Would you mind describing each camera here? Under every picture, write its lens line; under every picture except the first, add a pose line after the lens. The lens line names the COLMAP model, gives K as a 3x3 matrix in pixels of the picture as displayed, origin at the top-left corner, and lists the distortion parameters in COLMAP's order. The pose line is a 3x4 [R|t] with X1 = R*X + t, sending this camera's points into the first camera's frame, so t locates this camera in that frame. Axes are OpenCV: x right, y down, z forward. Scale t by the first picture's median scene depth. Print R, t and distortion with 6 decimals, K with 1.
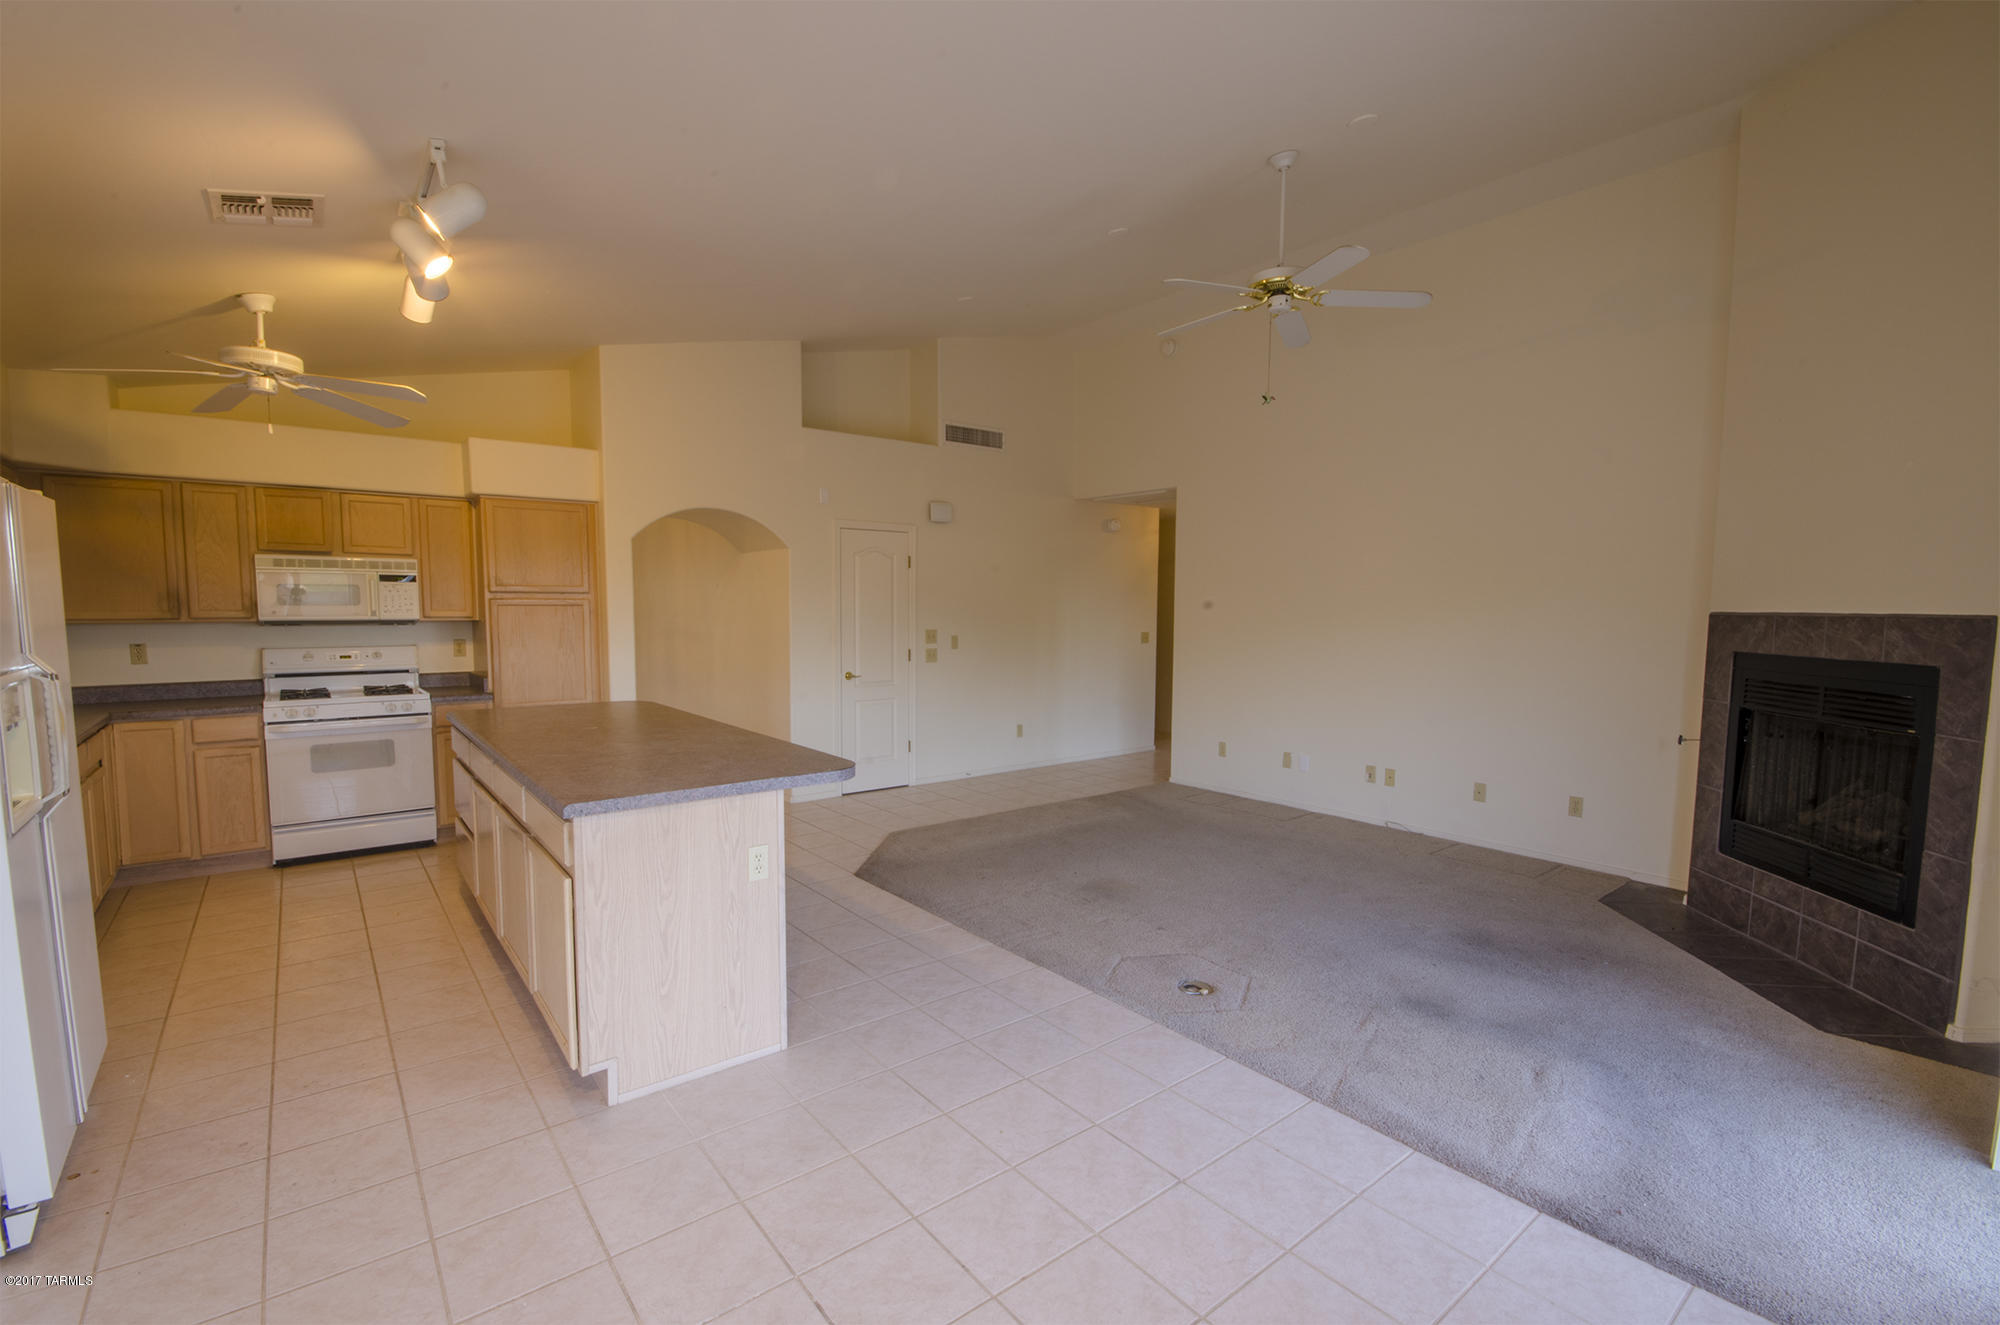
lens RADIAL K [[871.6, 0, 993.6], [0, 871.6, 672.8], [0, 0, 1]] dist [-0.004689, -0.001491]
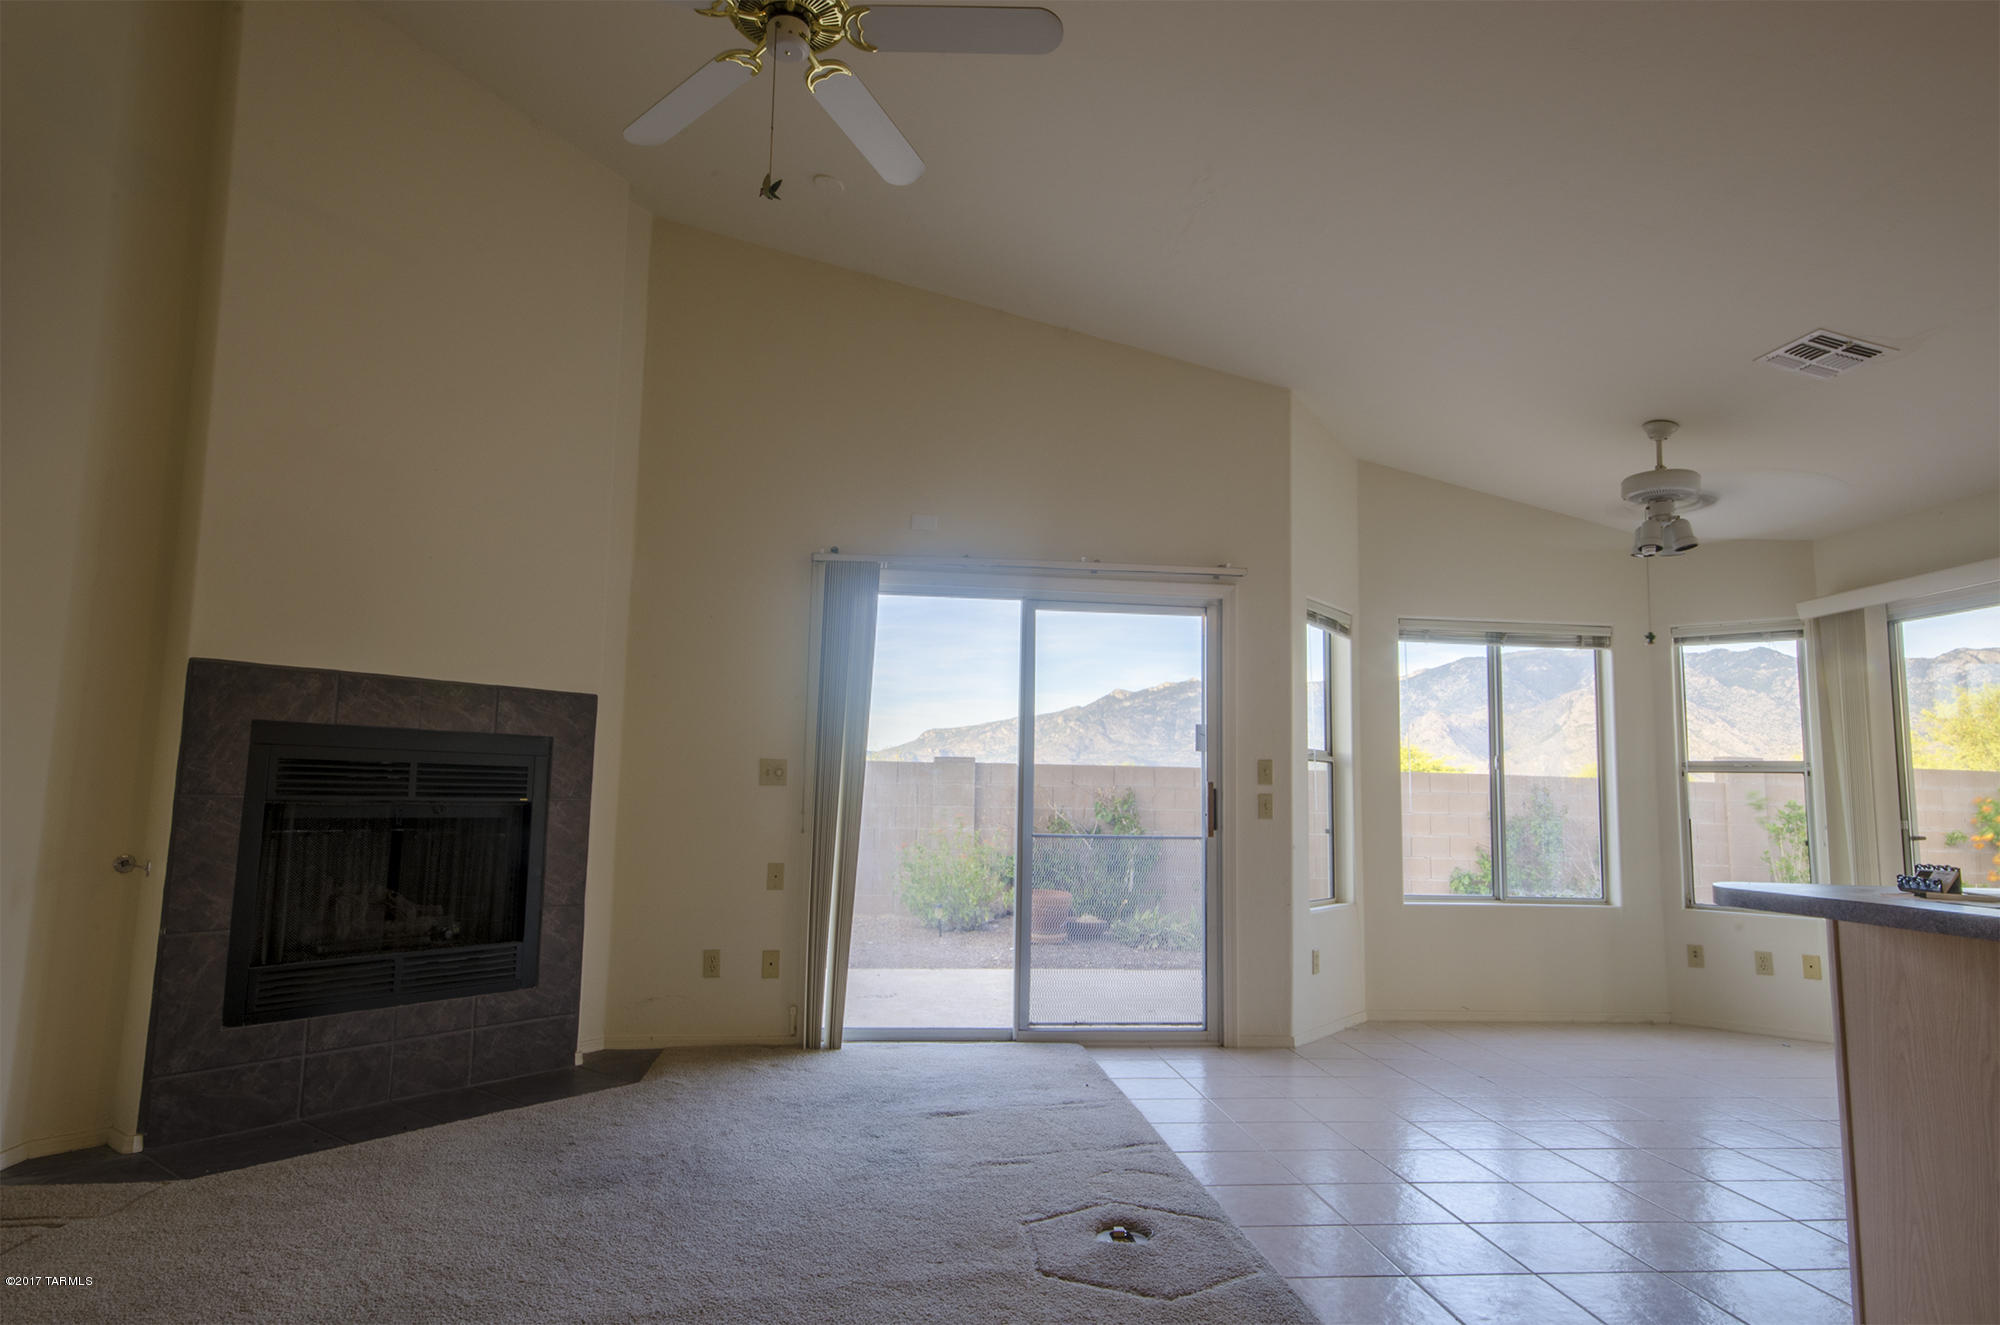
lens RADIAL K [[1131.7, 0, 997.5], [0, 1131.7, 679.2], [0, 0, 1]] dist [0.011801, 0.007207]
pose [[-0.840930, 0.029543, 0.540338, -0.158679], [0.013872, 0.999357, -0.033051, -0.023565], [-0.540967, -0.020298, -0.840799, 1.805498]]
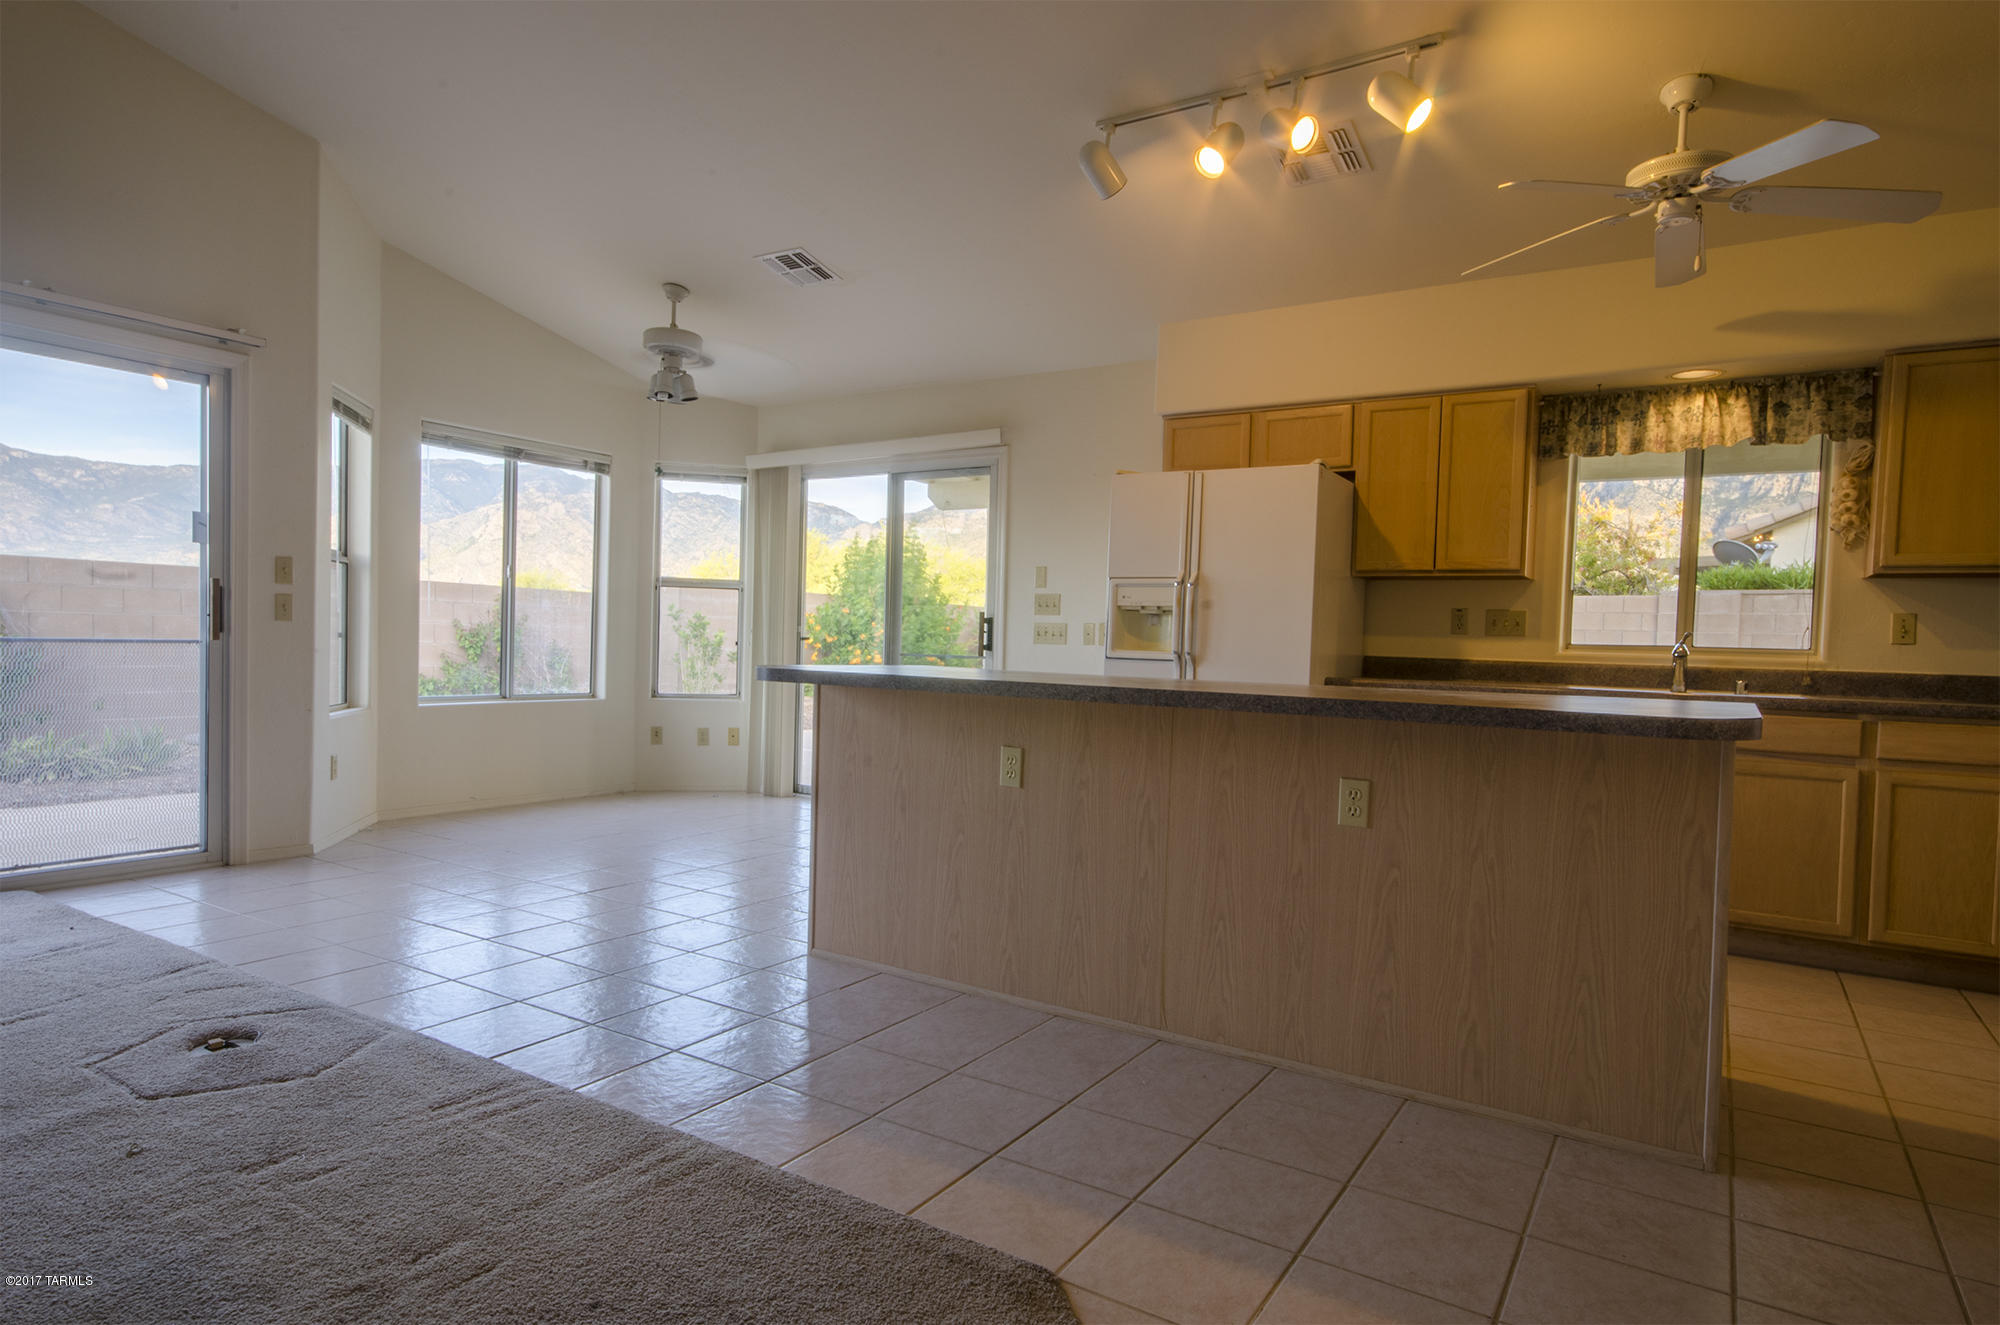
lens RADIAL K [[1131.7, 0, 996.6], [0, 1131.7, 675.2], [0, 0, 1]] dist [0.011801, 0.007207]
pose [[-0.946945, -0.027892, -0.320184, -0.020544], [-0.064581, 0.992421, 0.104546, -0.019143], [0.314842, 0.119677, -0.941569, 1.948414]]
